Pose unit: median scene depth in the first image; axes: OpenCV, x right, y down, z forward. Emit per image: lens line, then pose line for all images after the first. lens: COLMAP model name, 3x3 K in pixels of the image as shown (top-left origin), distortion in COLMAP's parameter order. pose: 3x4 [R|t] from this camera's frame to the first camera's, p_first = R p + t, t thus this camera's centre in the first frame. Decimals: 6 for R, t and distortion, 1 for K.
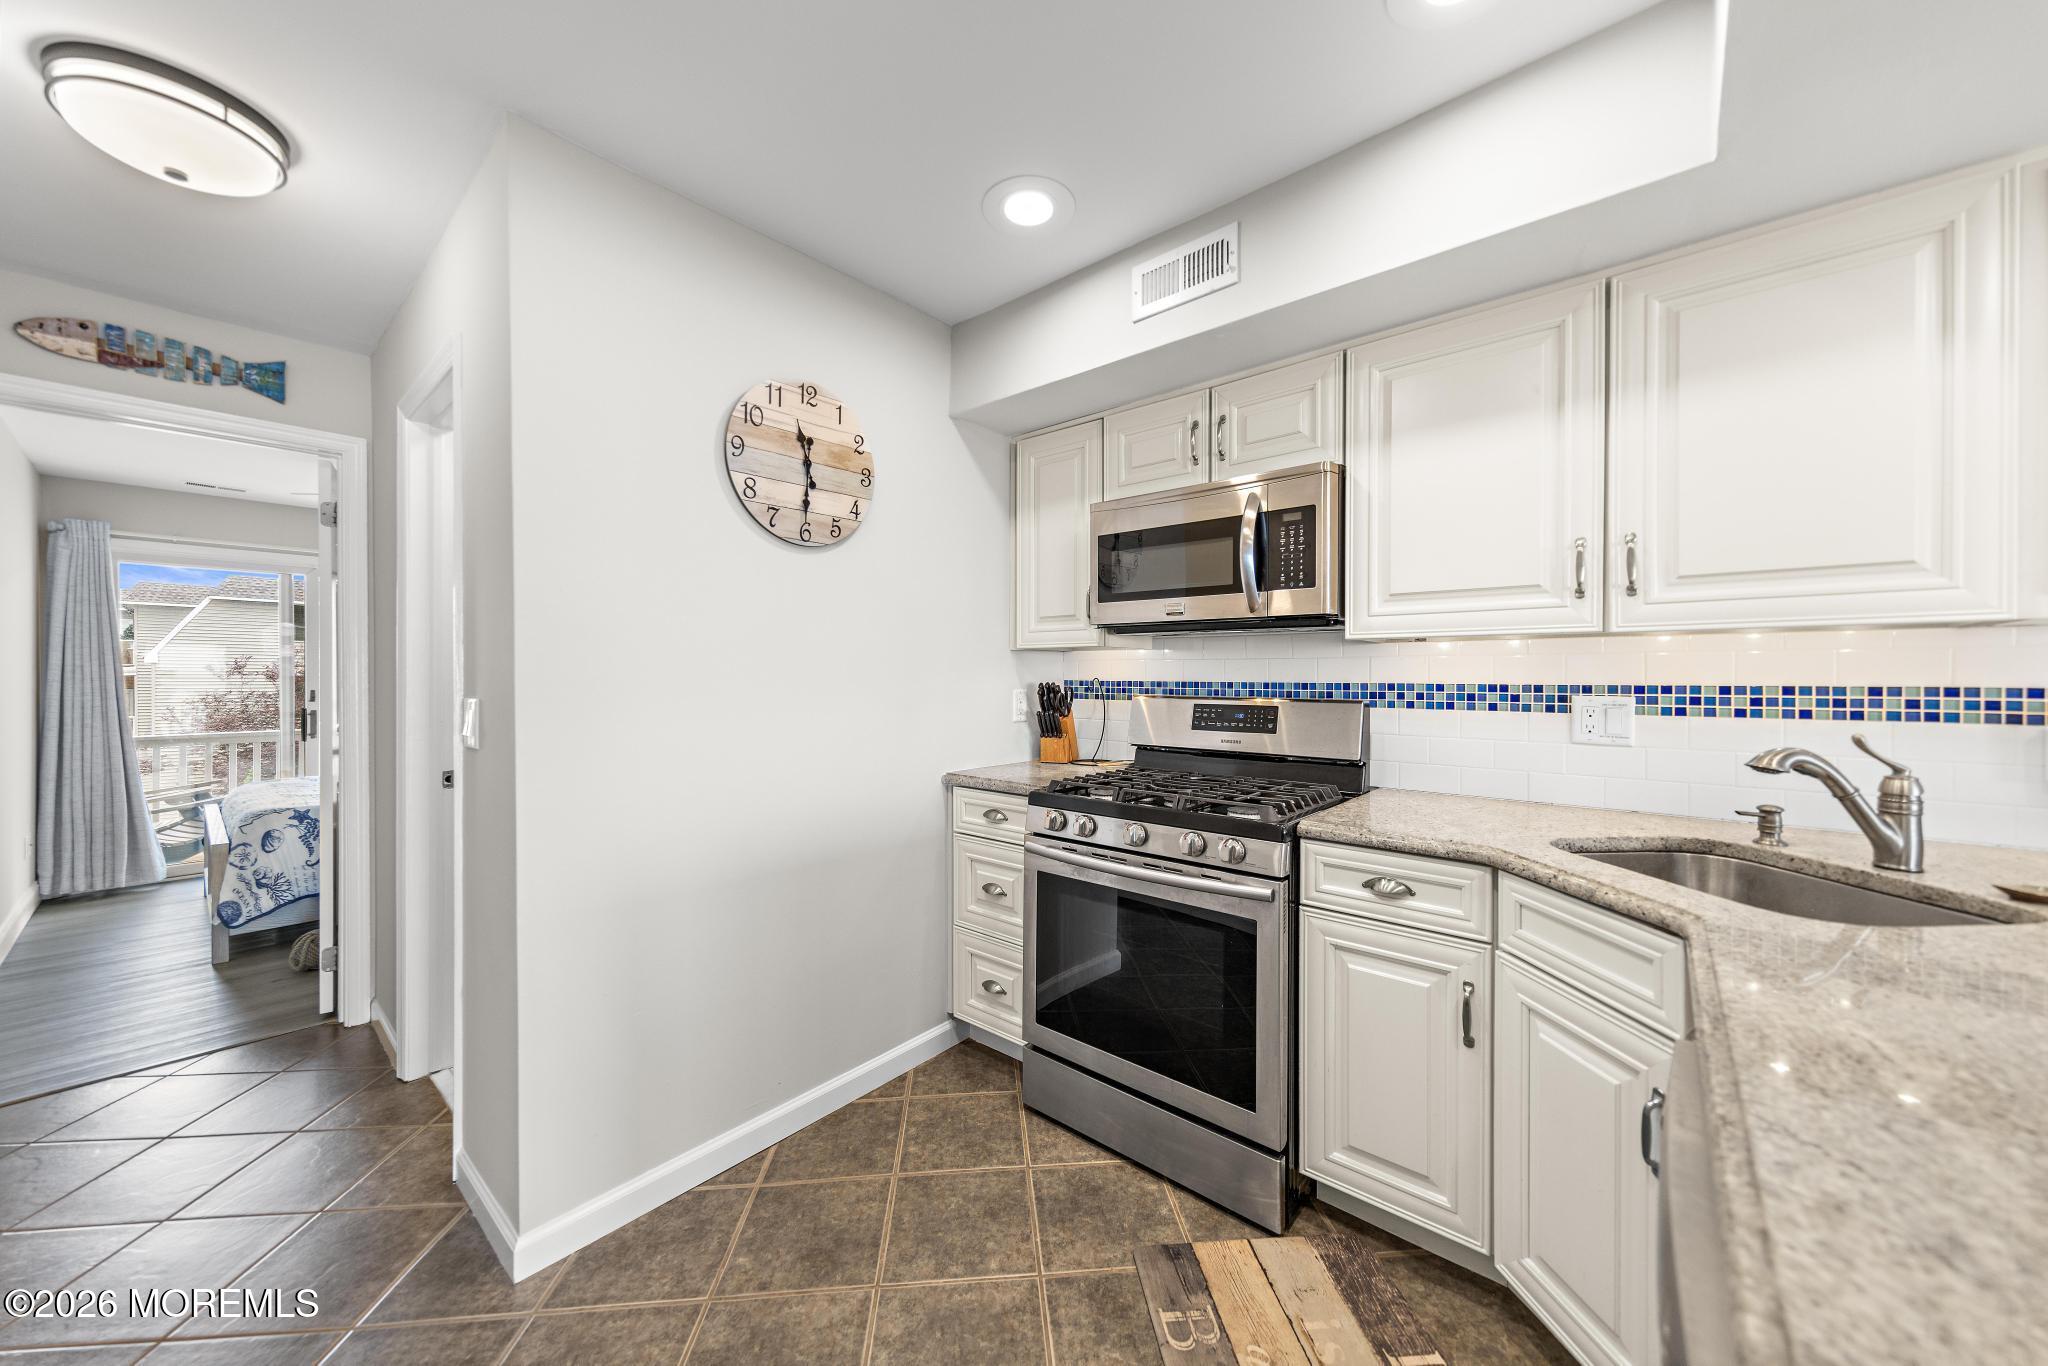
lens RADIAL K [[737.4, 0, 1031.1], [0, 737.4, 679.0], [0, 0, 1]] dist [0.003147, 0.000171]
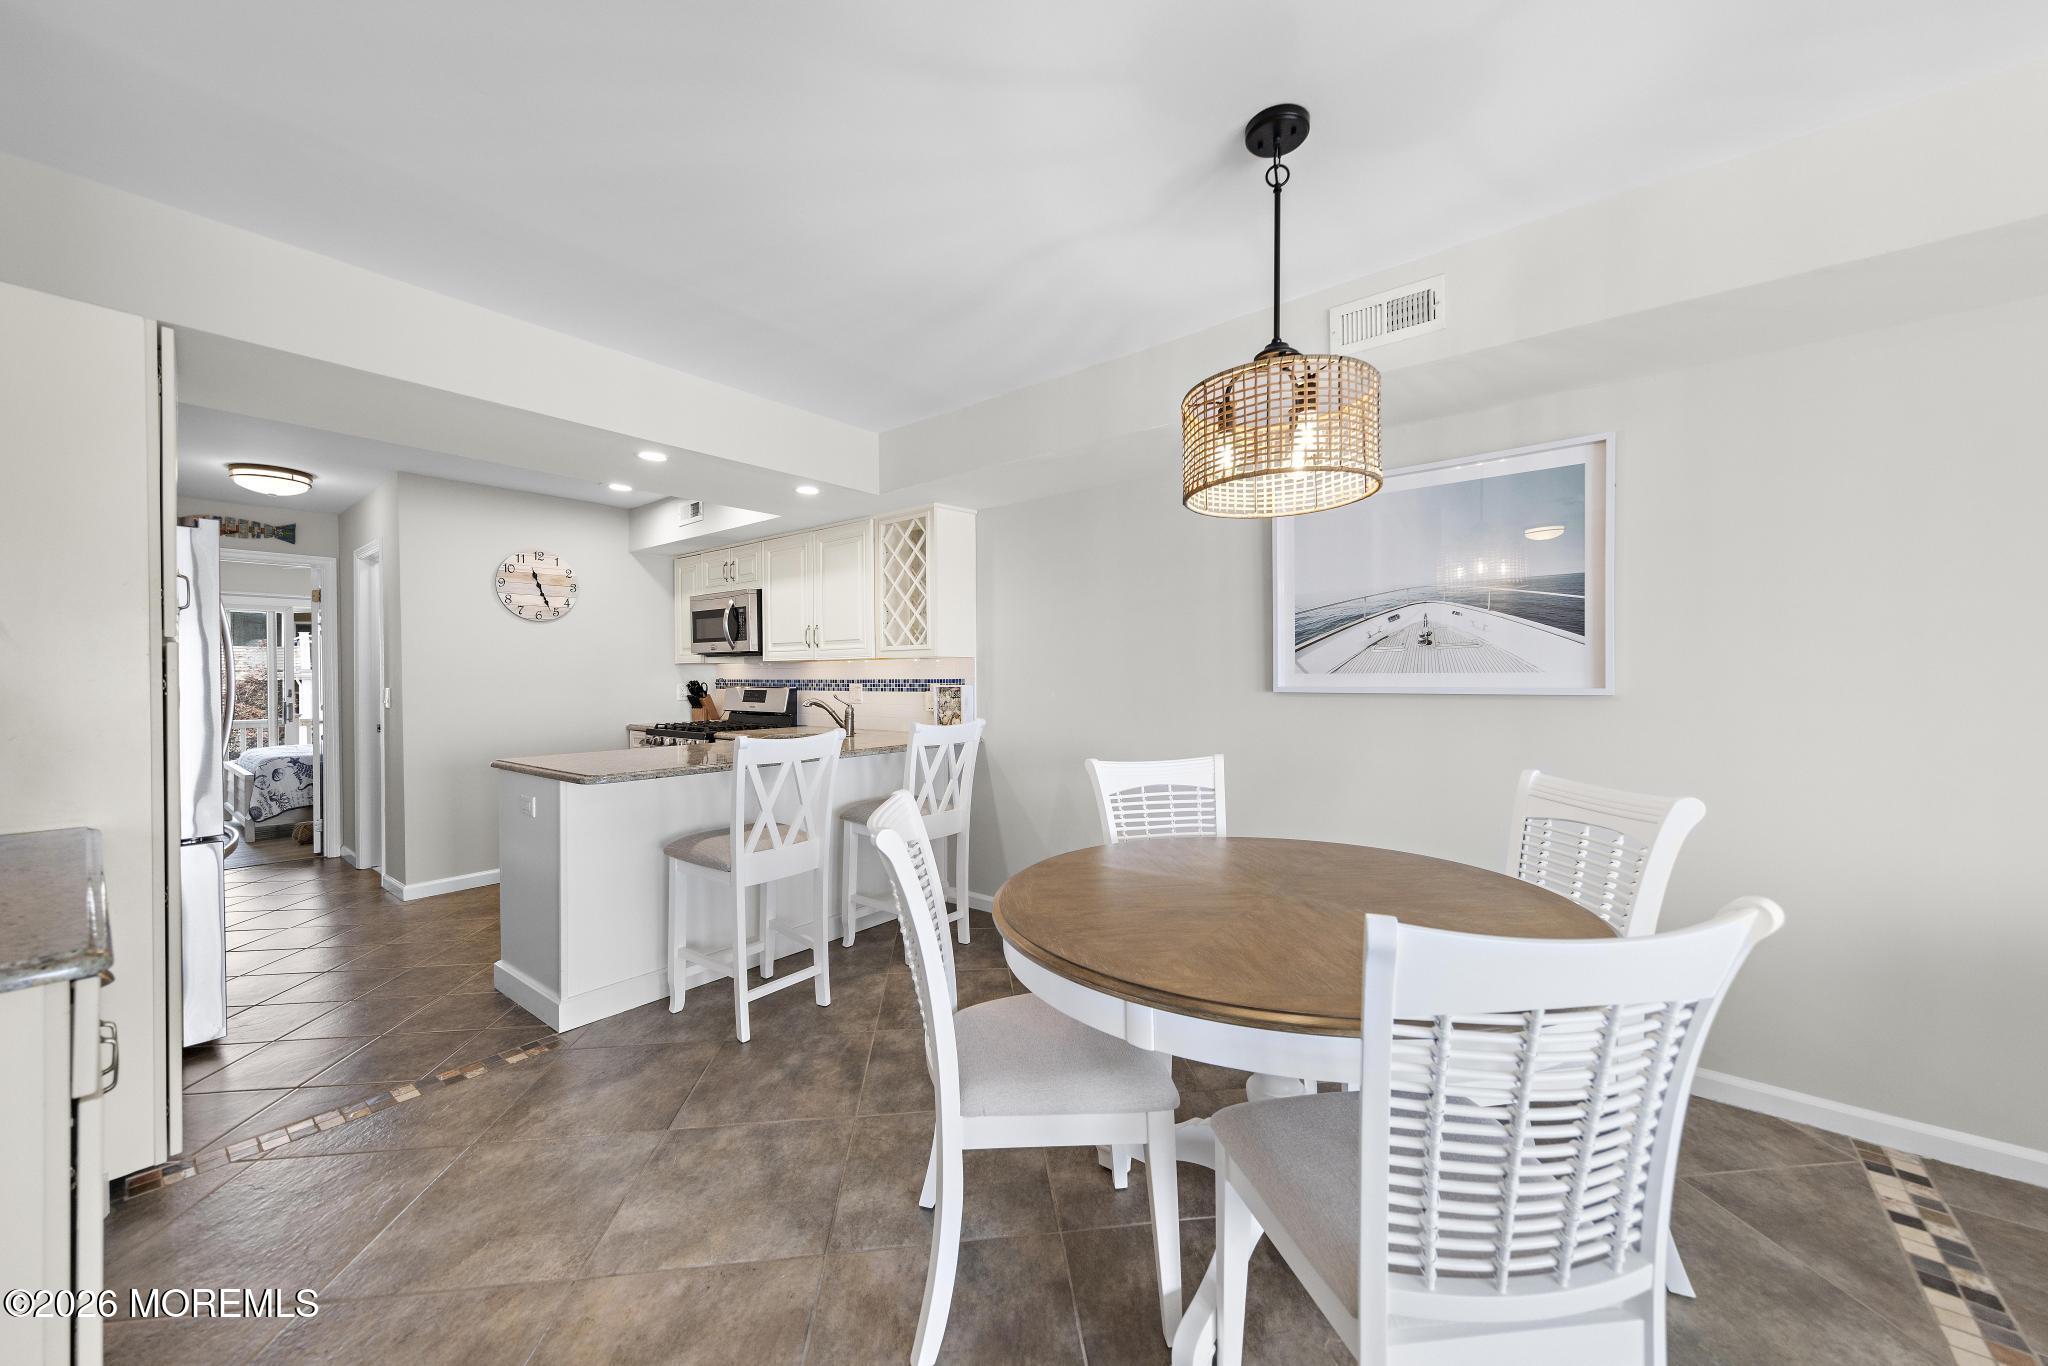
lens RADIAL K [[753.3, 0, 1041.6], [0, 753.3, 681.2], [0, 0, 1]] dist [0.002766, -0.000307]
pose [[0.999169, -0.006349, 0.040268, 1.123759], [0.006246, 0.999977, 0.002674, 0.009379], [-0.040284, -0.002421, 0.999185, -1.363409]]
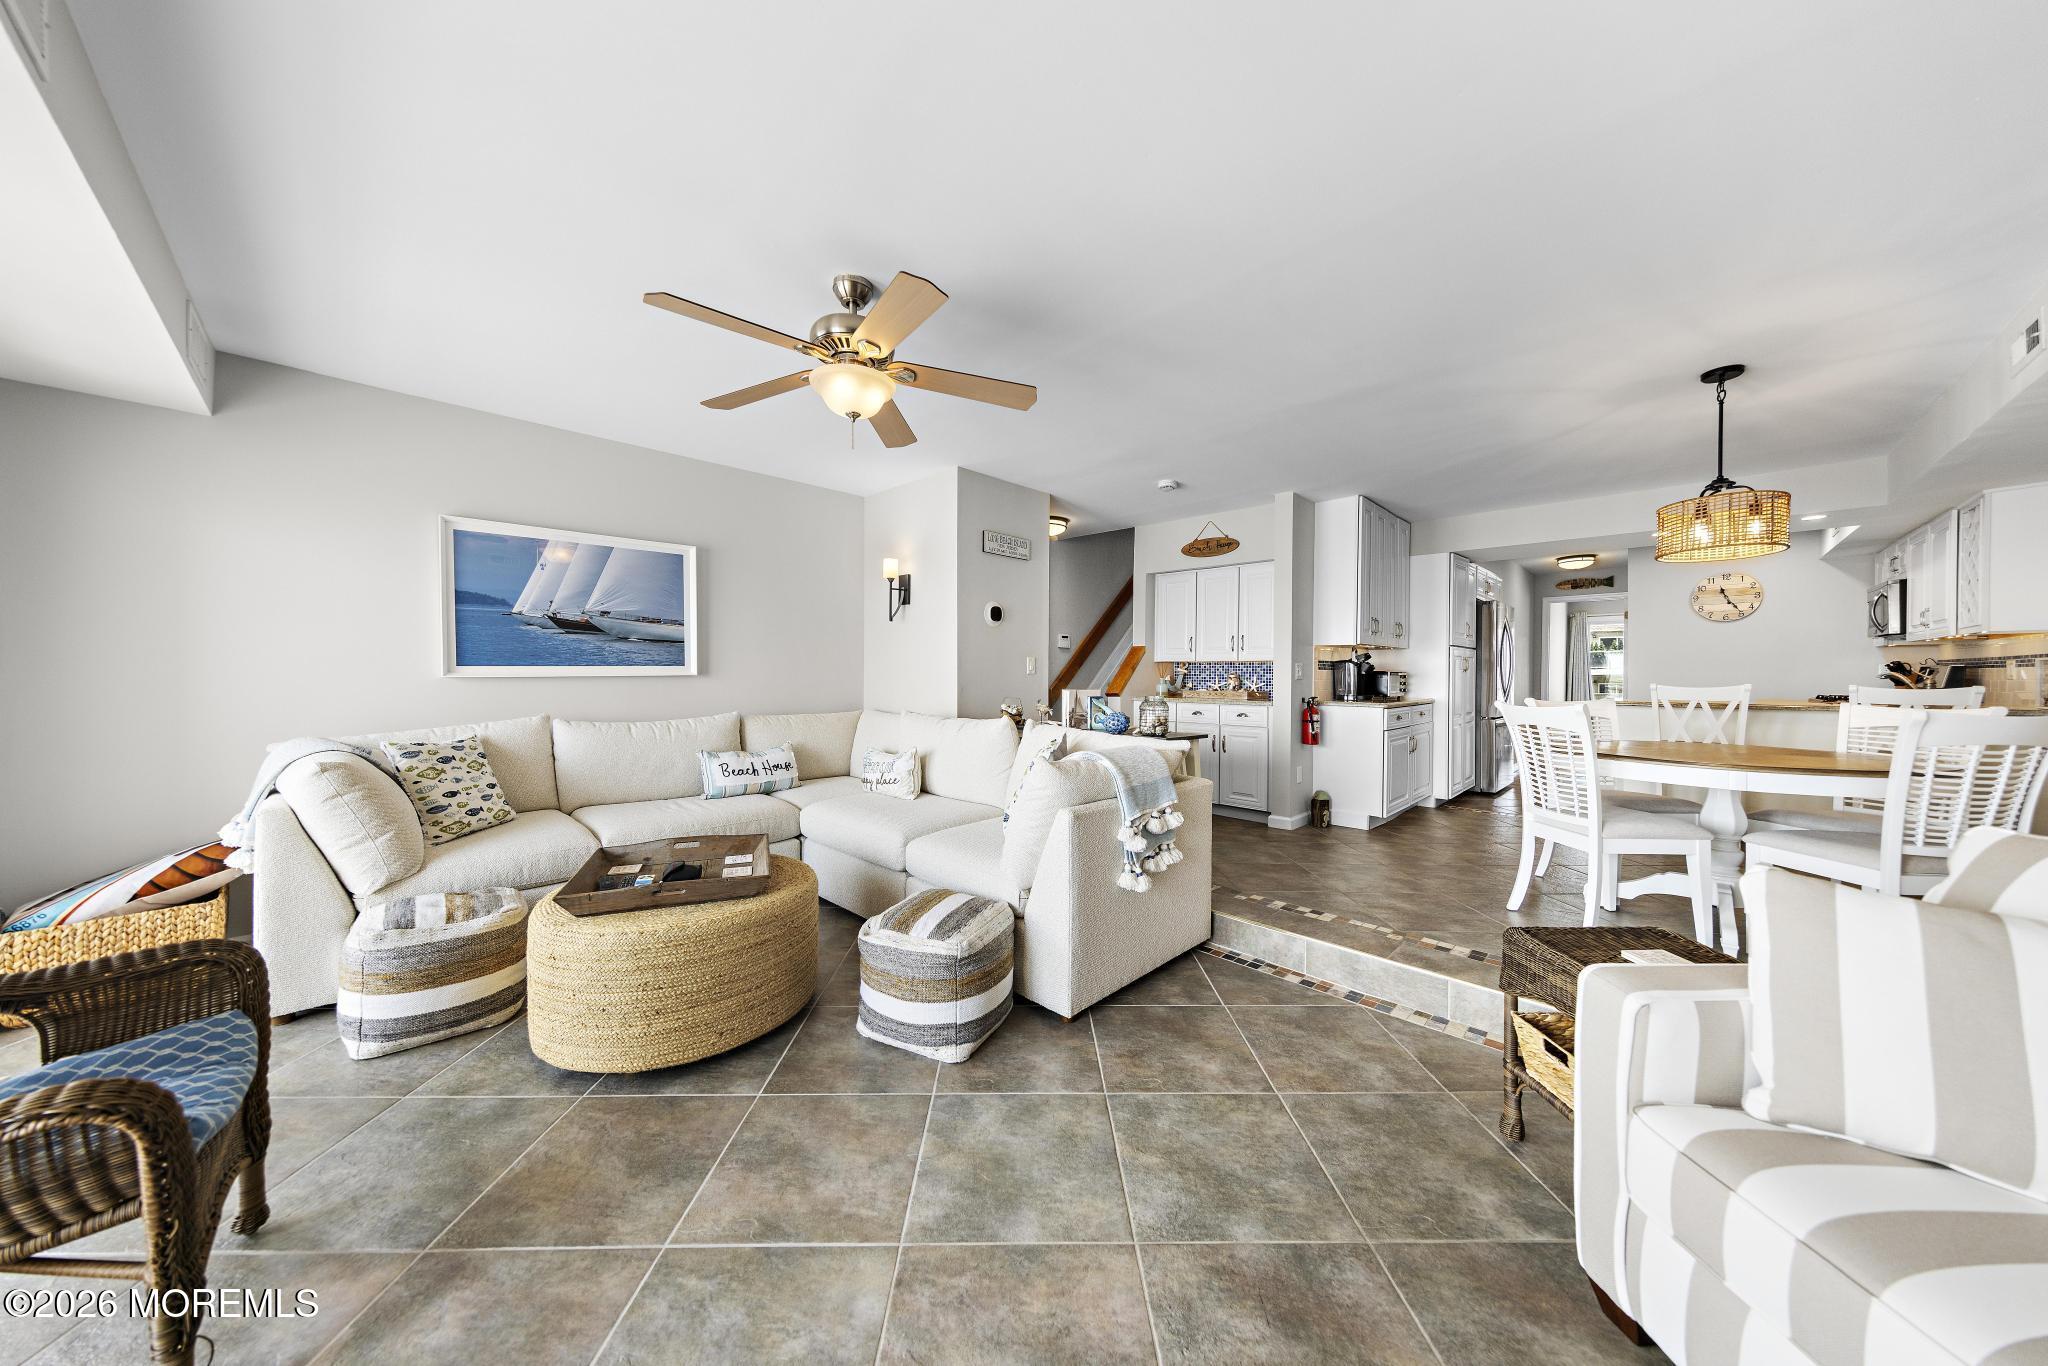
lens RADIAL K [[666.6, 0, 1024.0], [0, 666.6, 683.0], [0, 0, 1]] dist [0.000406, 0.000092]
pose [[-0.063881, 0.011357, -0.997893, 2.852646], [-0.005263, 0.999918, 0.011716, 0.080521], [0.997944, 0.006001, -0.063816, -1.943687]]
